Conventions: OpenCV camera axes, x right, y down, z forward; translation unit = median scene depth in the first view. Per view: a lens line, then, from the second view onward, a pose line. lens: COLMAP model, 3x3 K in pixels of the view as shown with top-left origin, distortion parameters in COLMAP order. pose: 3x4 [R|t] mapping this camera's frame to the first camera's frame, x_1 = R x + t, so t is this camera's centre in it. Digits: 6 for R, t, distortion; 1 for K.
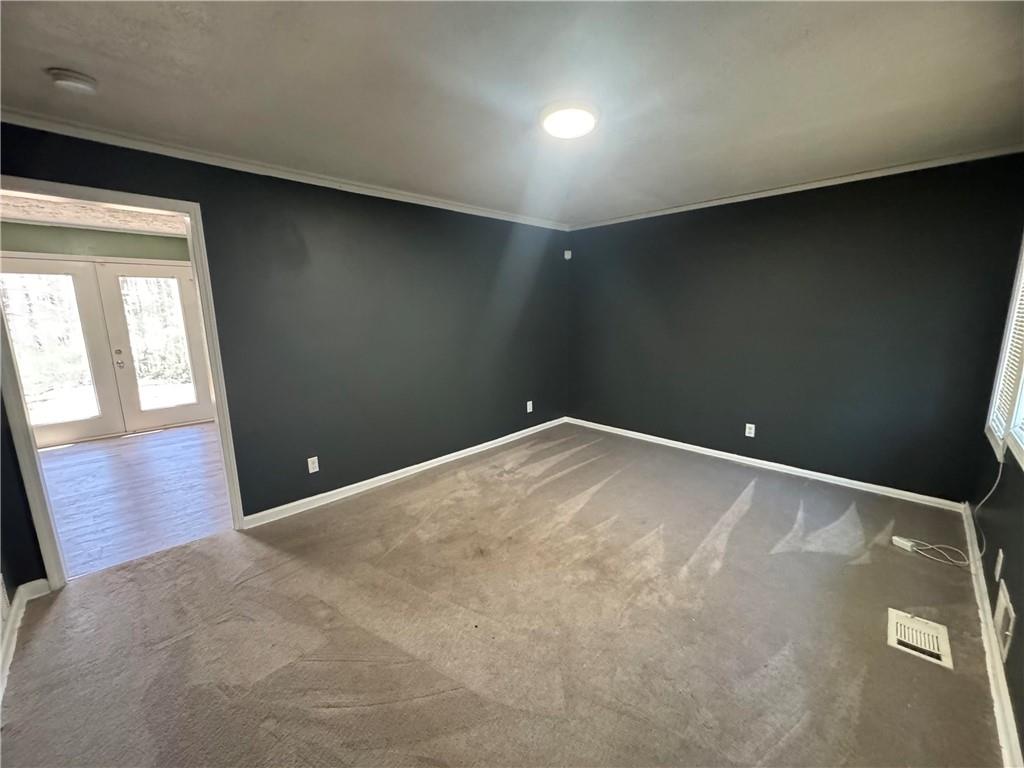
lens RADIAL K [[411.2, 0, 510.7], [0, 411.2, 381.3], [0, 0, 1]] dist [-0.000708, 0.000492]
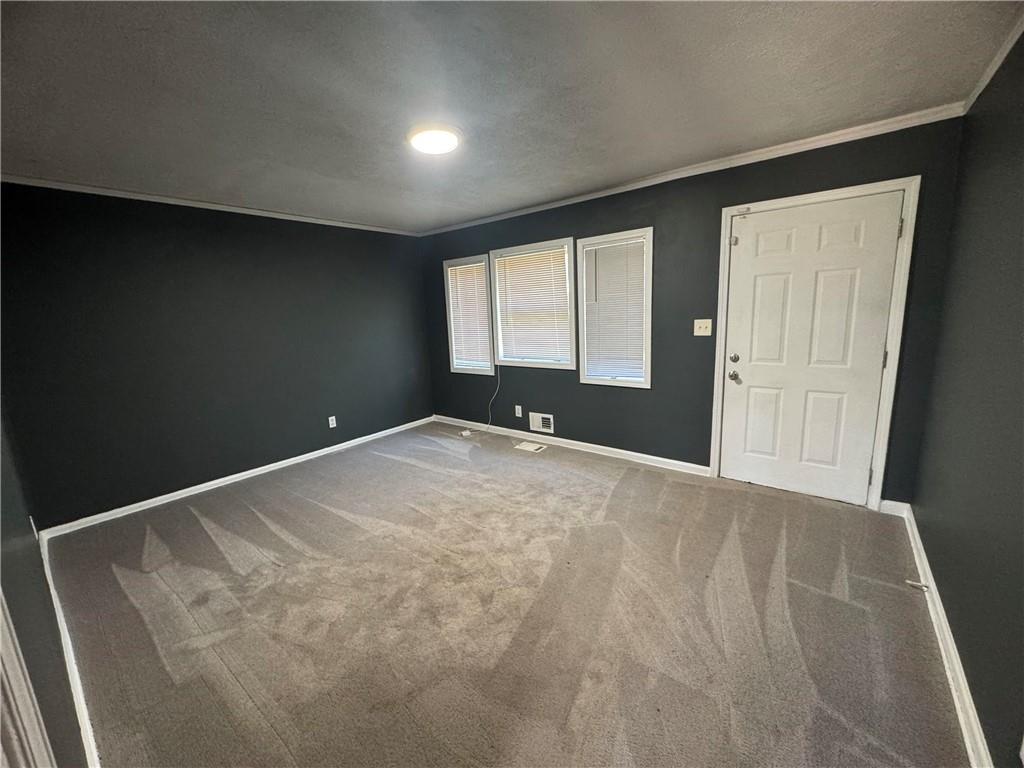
lens RADIAL K [[411.2, 0, 506.5], [0, 411.2, 387.4], [0, 0, 1]] dist [-0.000708, 0.000492]
pose [[-0.112972, -0.165823, 0.979663, -0.703294], [0.214894, 0.958561, 0.187032, -0.101748], [-0.970081, 0.231653, -0.072656, 0.688232]]
